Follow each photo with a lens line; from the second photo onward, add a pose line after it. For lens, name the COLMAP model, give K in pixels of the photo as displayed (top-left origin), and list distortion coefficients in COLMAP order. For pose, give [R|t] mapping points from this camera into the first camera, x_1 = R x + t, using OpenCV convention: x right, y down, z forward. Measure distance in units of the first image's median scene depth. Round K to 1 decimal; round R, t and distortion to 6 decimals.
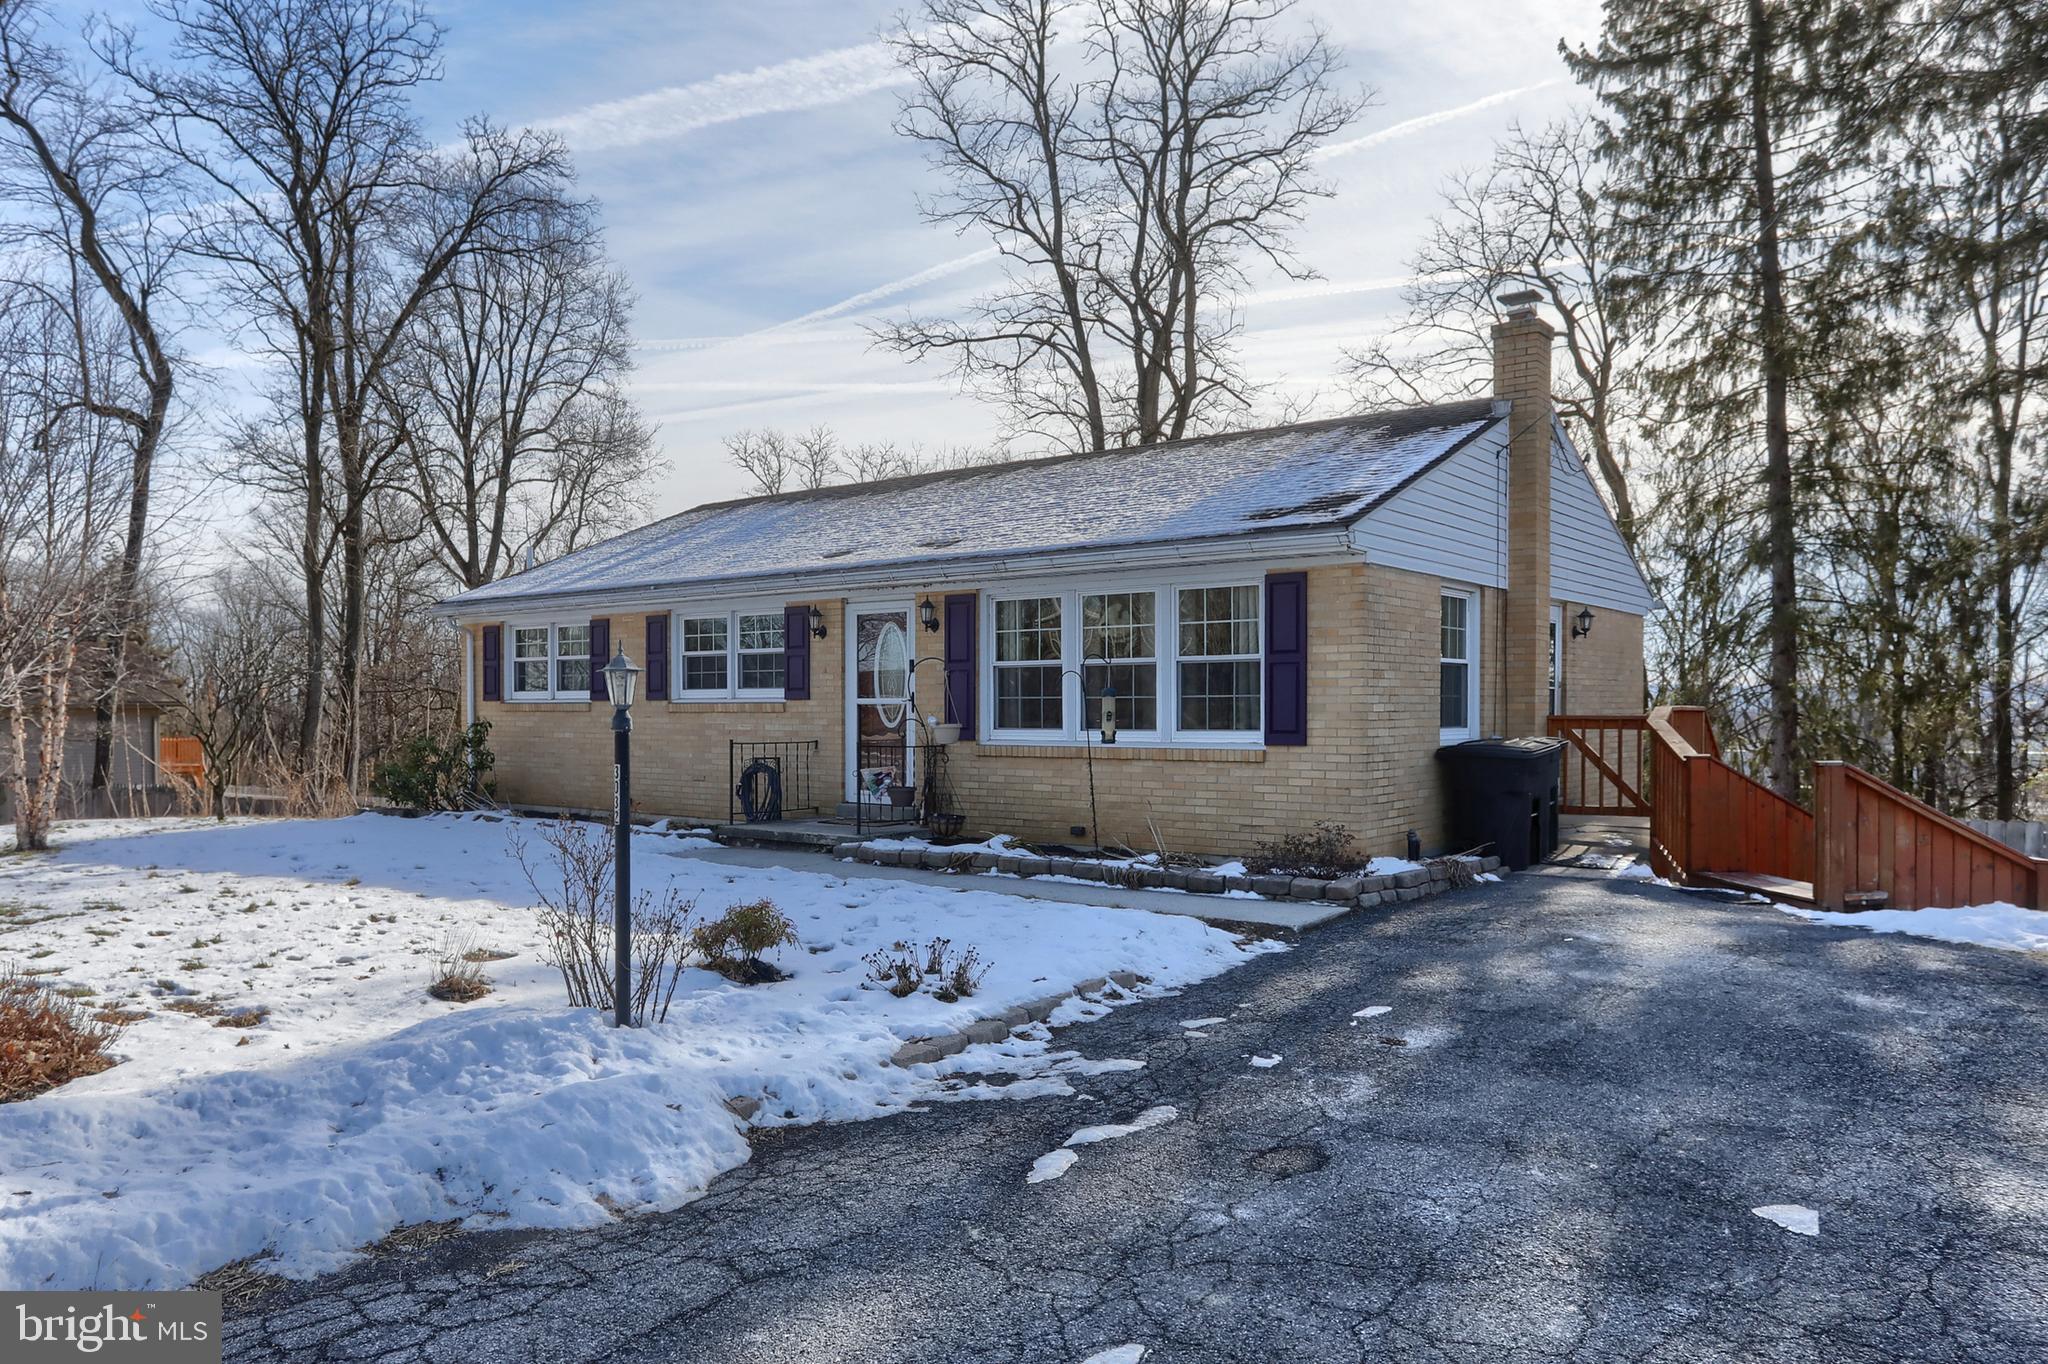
lens RADIAL K [[1474.0, 0, 1024.0], [0, 1474.0, 682.0], [0, 0, 1]] dist [-0.034477, 0.007898]
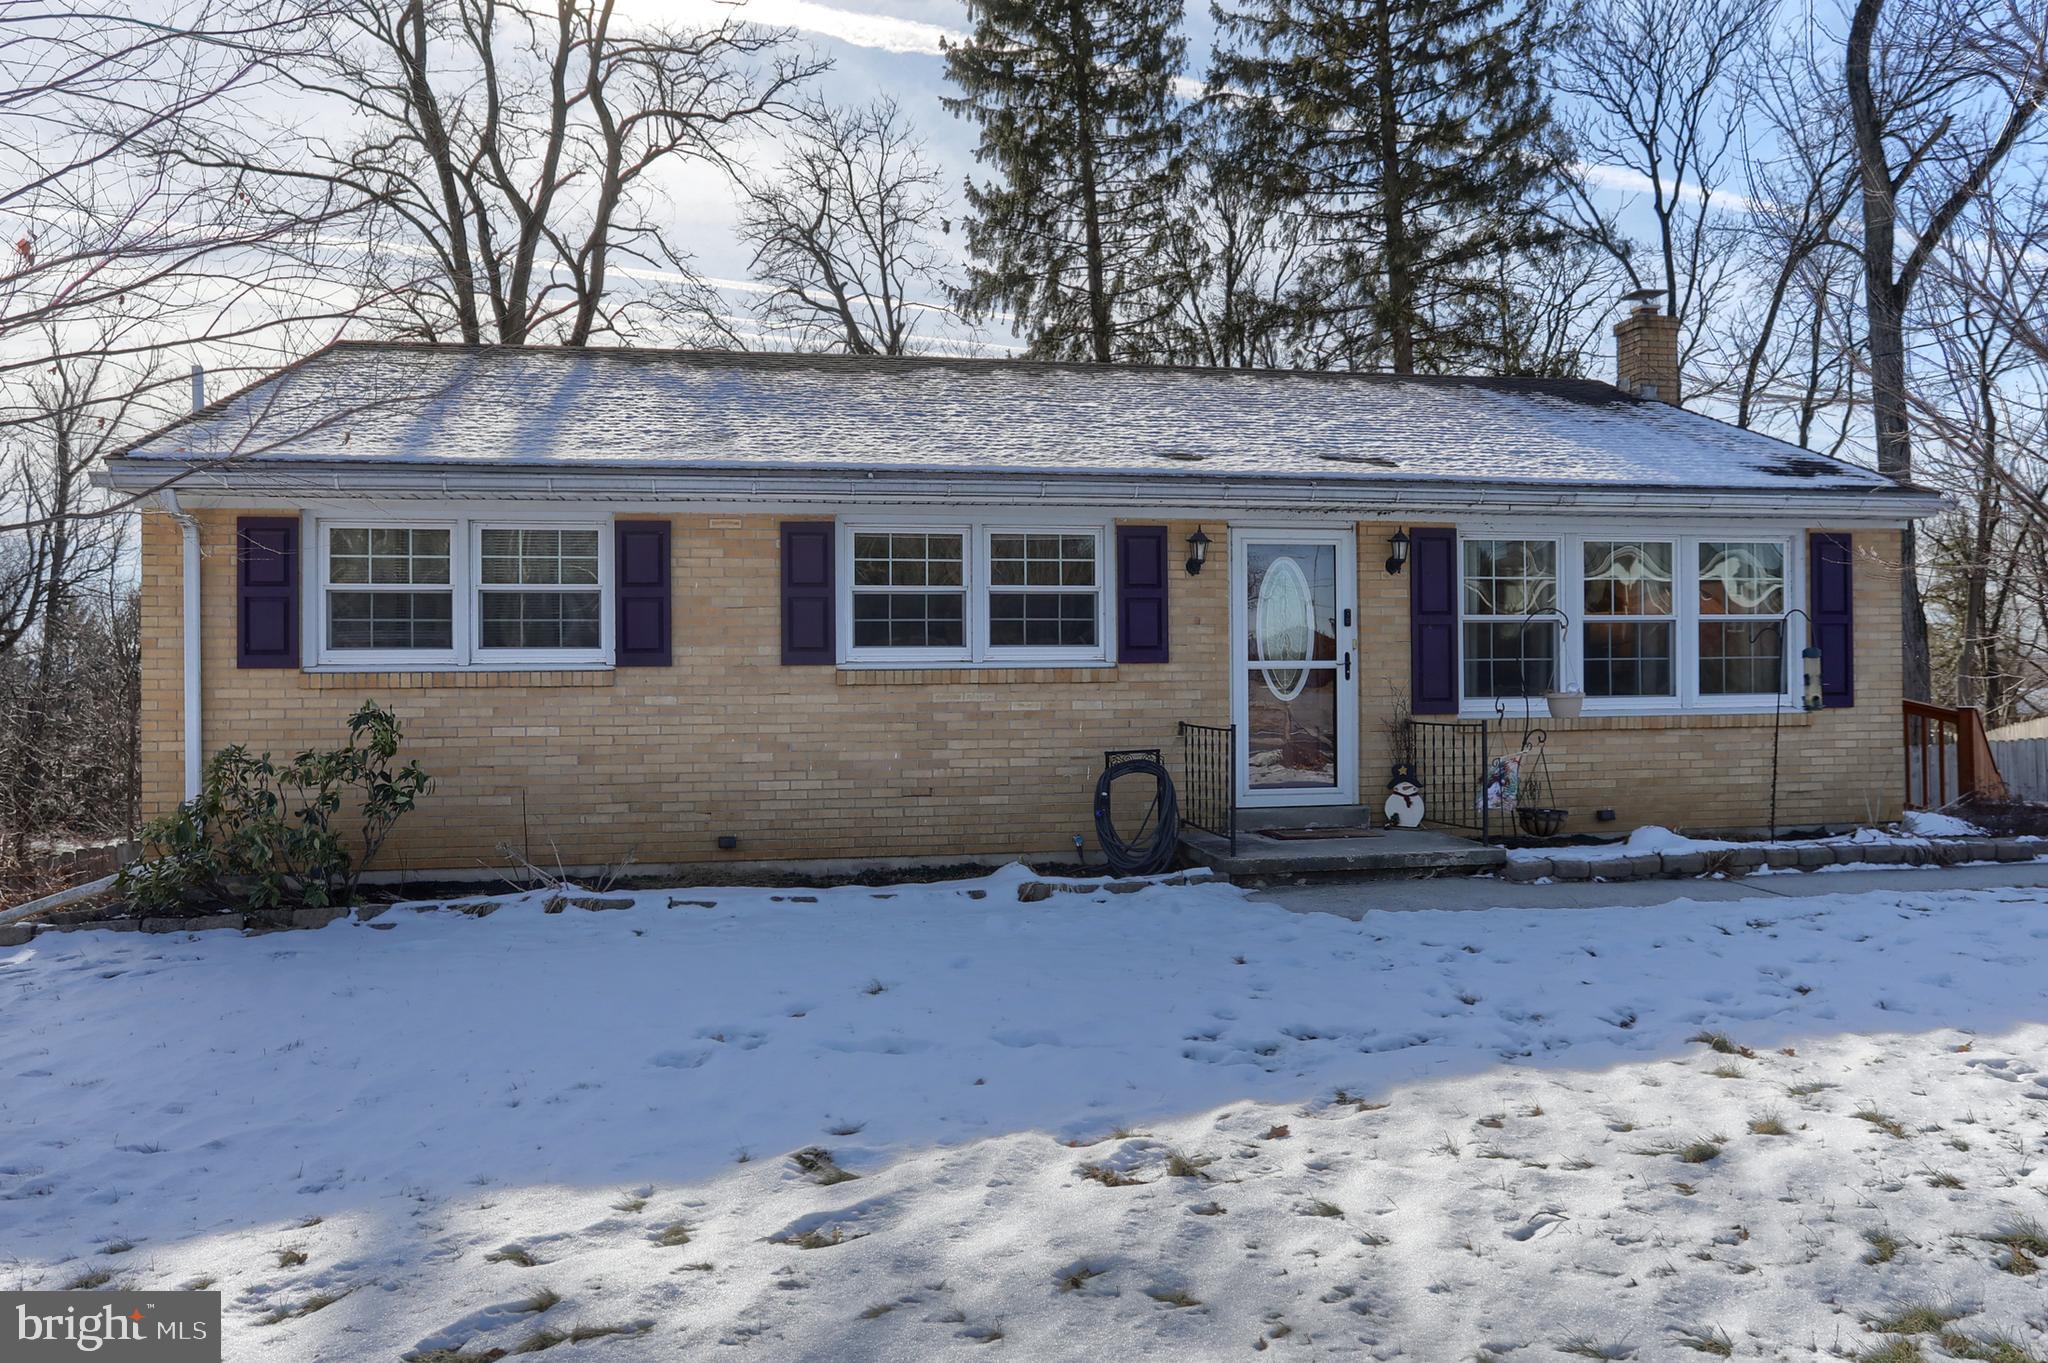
lens RADIAL K [[1379.0, 0, 1030.4], [0, 1379.0, 676.4], [0, 0, 1]] dist [-0.020629, -0.000920]
pose [[0.656407, -0.007069, 0.754374, -0.543392], [-0.005459, 0.999885, 0.014119, 0.007651], [-0.754387, -0.013386, 0.656293, 0.505914]]
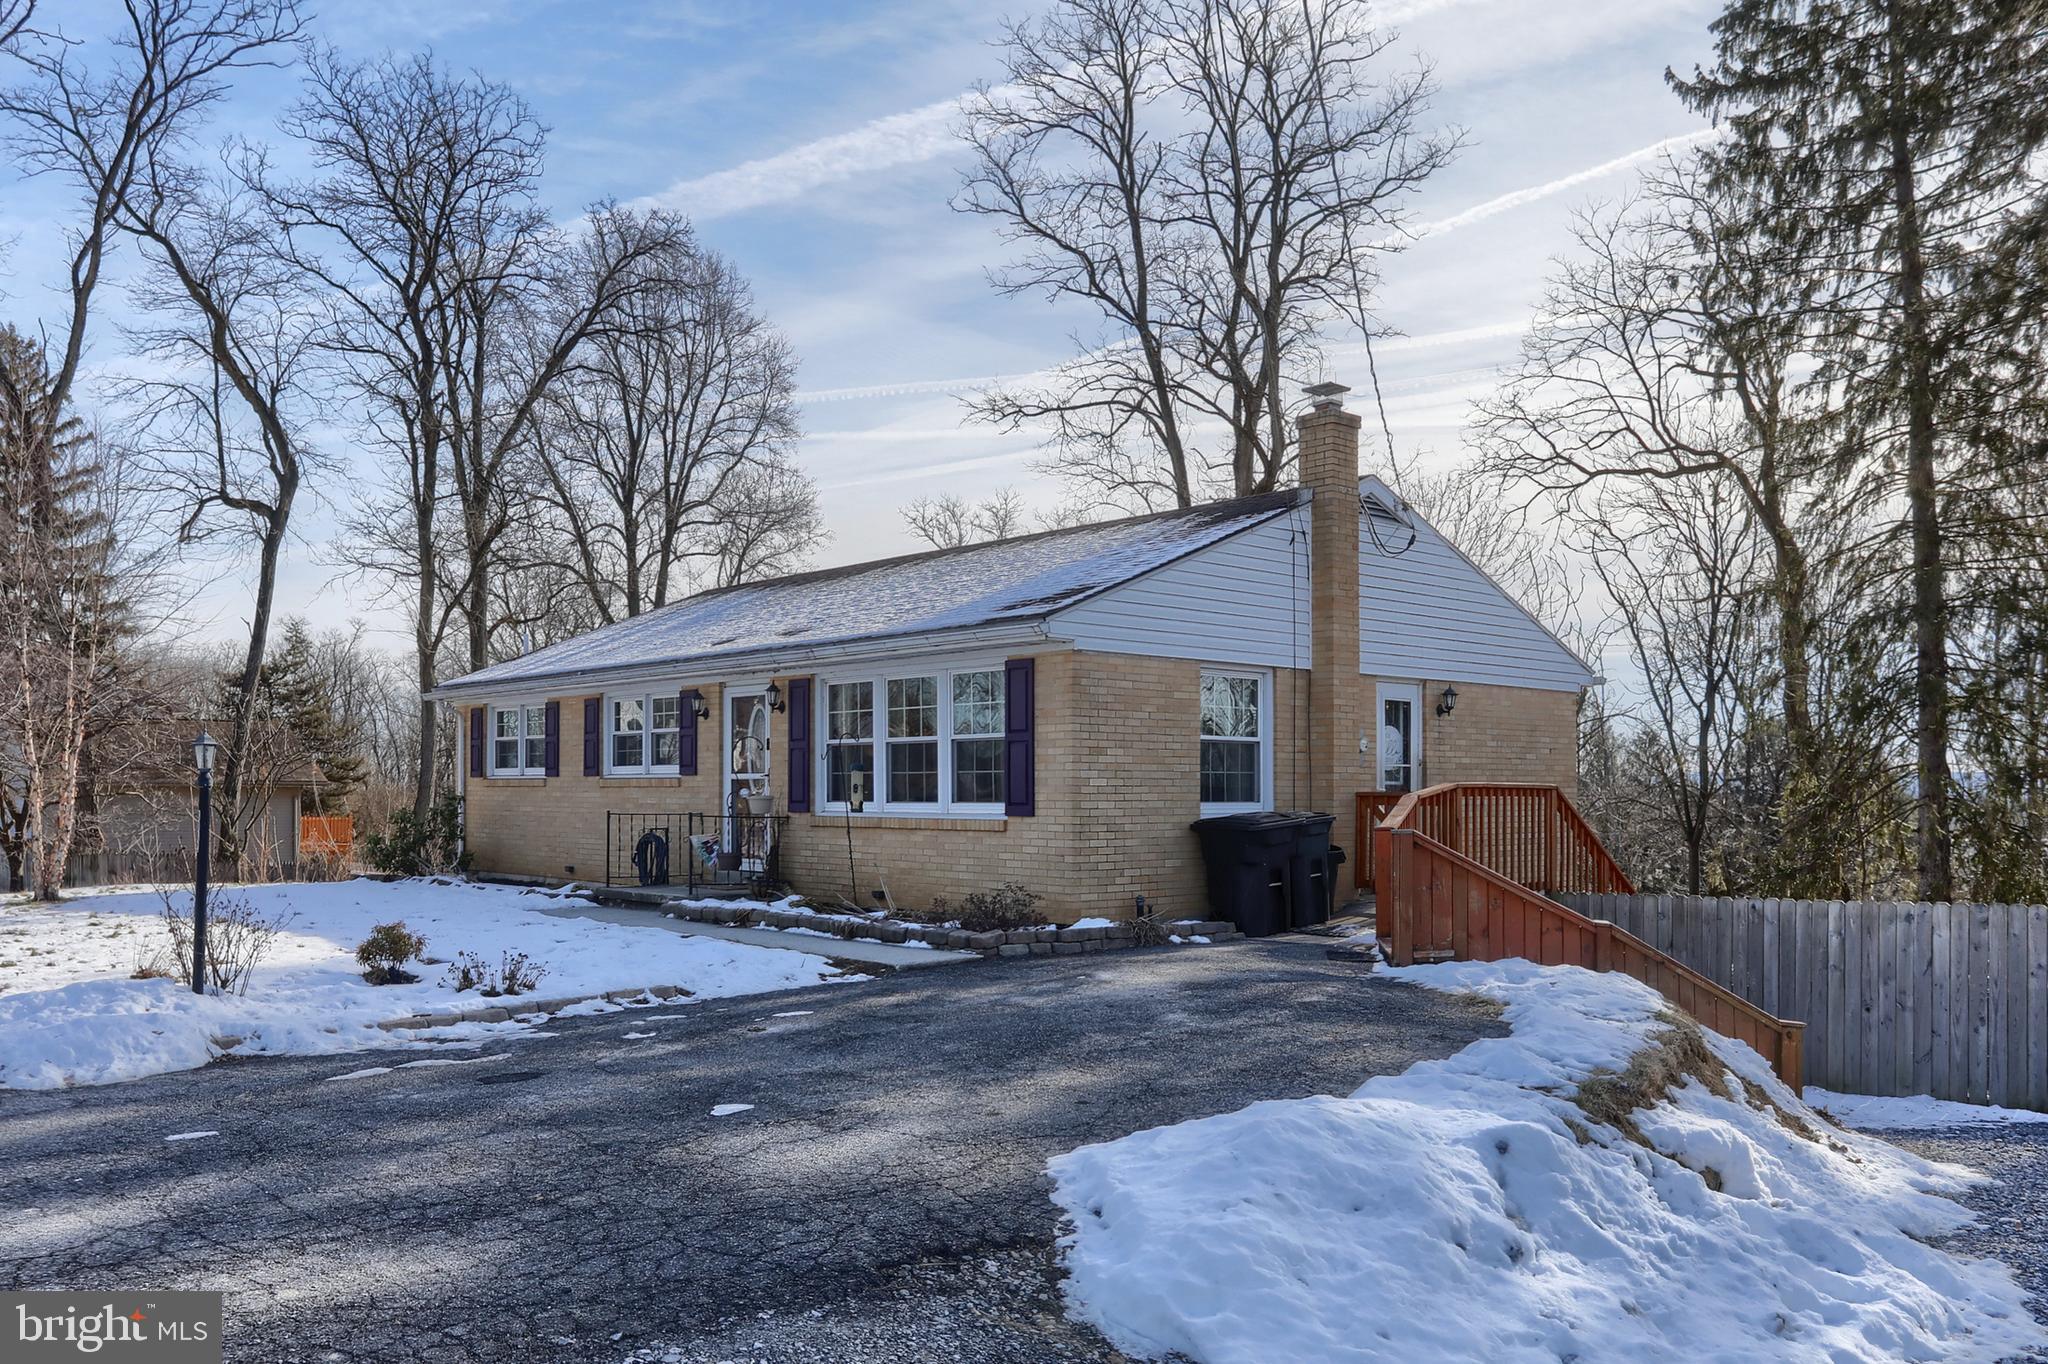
lens RADIAL K [[1667.1, 0, 1024.0], [0, 1667.1, 682.0], [0, 0, 1]] dist [-0.017304, -0.008366]
pose [[0.985017, -0.006787, -0.172324, 0.248945], [-0.001776, 0.998773, -0.049487, 0.003060], [0.172448, 0.049052, 0.983797, -0.144379]]
